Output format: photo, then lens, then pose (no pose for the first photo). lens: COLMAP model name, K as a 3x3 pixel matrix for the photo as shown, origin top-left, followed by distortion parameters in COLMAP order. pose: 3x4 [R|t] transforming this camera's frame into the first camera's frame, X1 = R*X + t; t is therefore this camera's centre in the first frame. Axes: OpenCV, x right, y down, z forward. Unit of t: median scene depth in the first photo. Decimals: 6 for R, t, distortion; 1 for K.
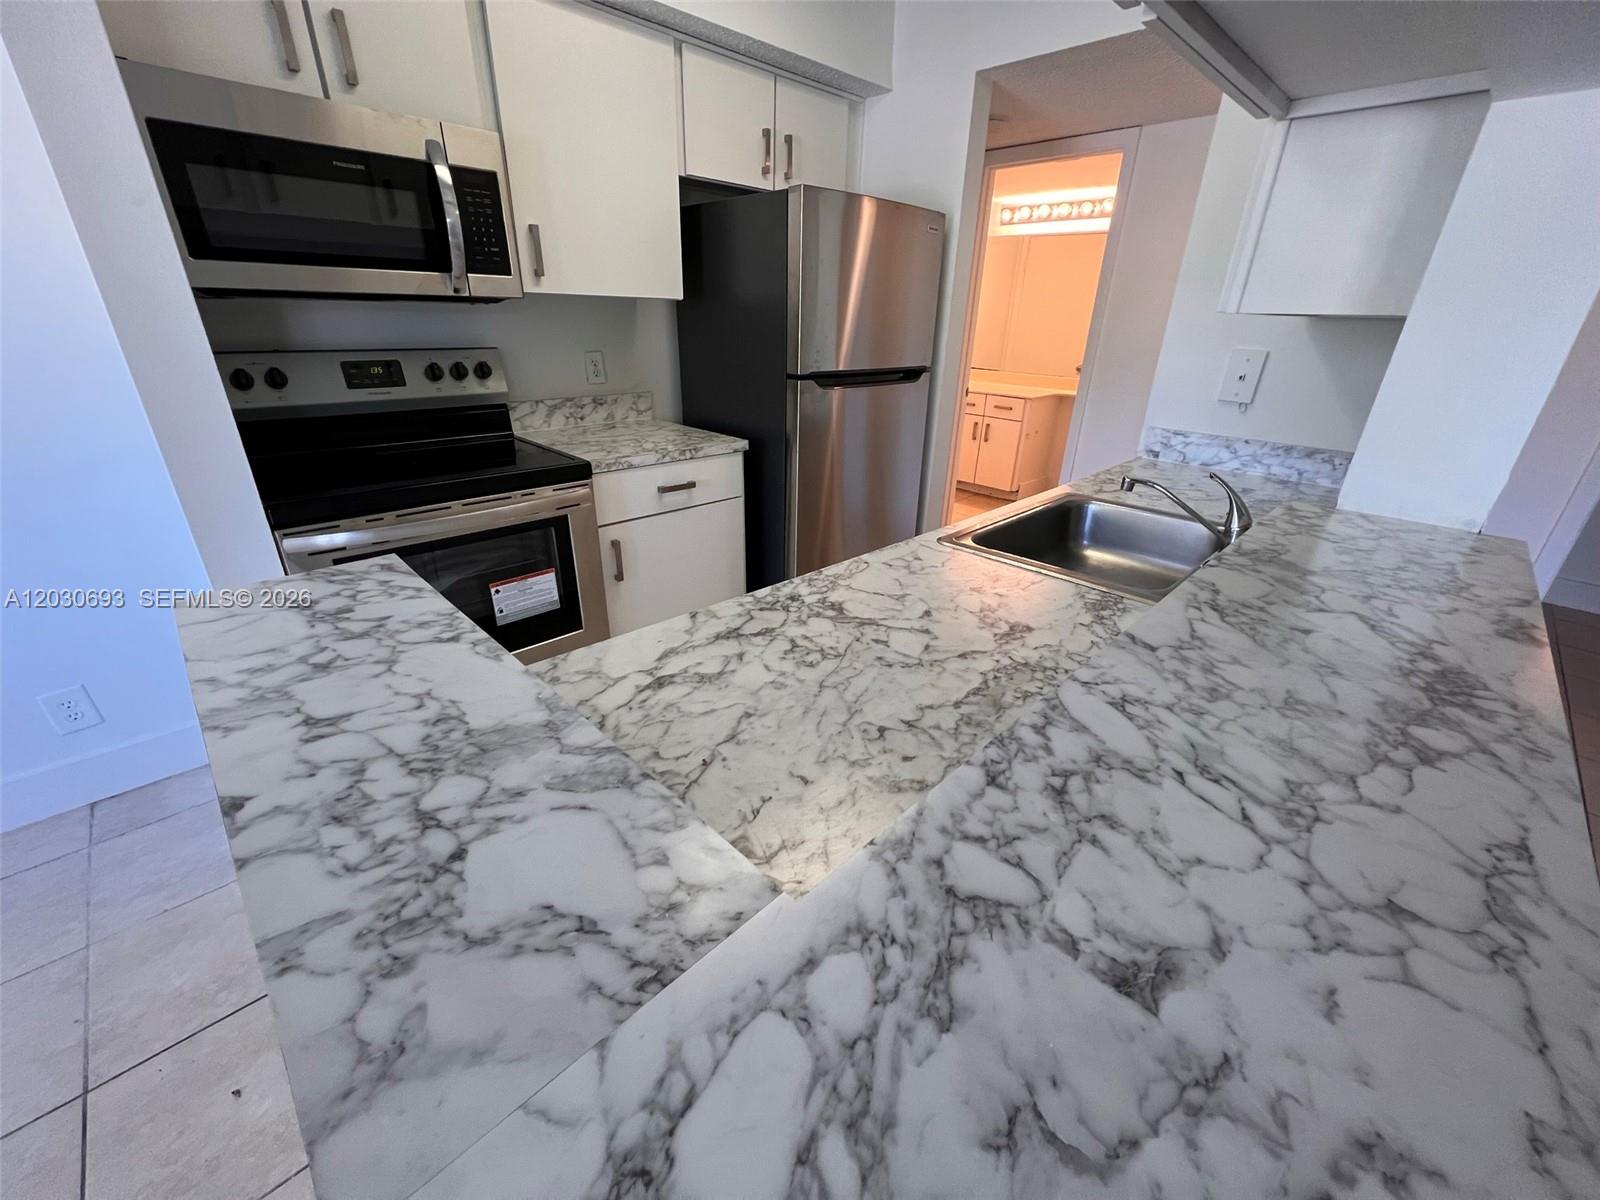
lens RADIAL K [[633.6, 0, 803.6], [0, 633.6, 599.3], [0, 0, 1]] dist [-0.005183, 0.001187]
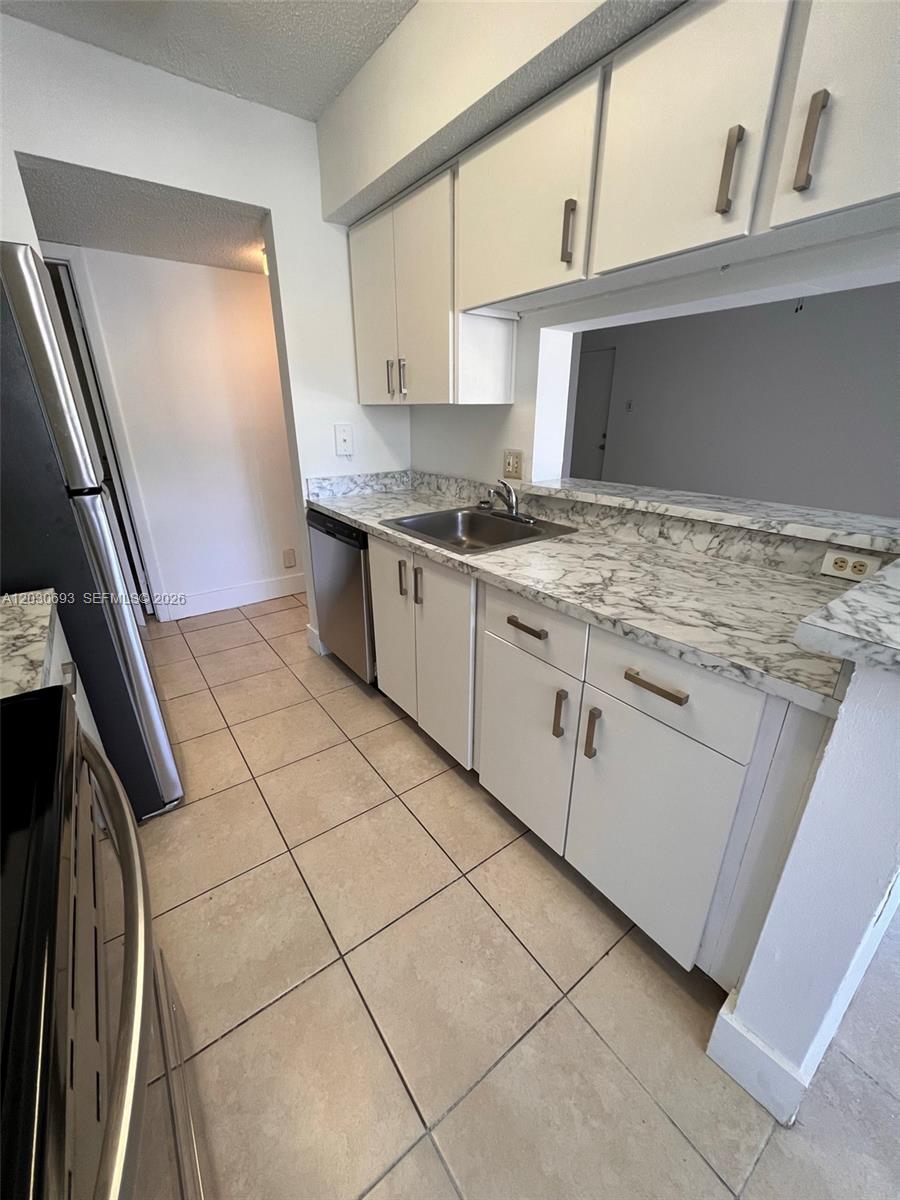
lens RADIAL K [[475.2, 0, 443.6], [0, 475.2, 594.0], [0, 0, 1]] dist [-0.005183, 0.001187]
pose [[0.160196, -0.383134, 0.909695, -1.359508], [0.417829, 0.861280, 0.289164, -0.574045], [-0.894291, 0.333774, 0.298058, 1.161674]]
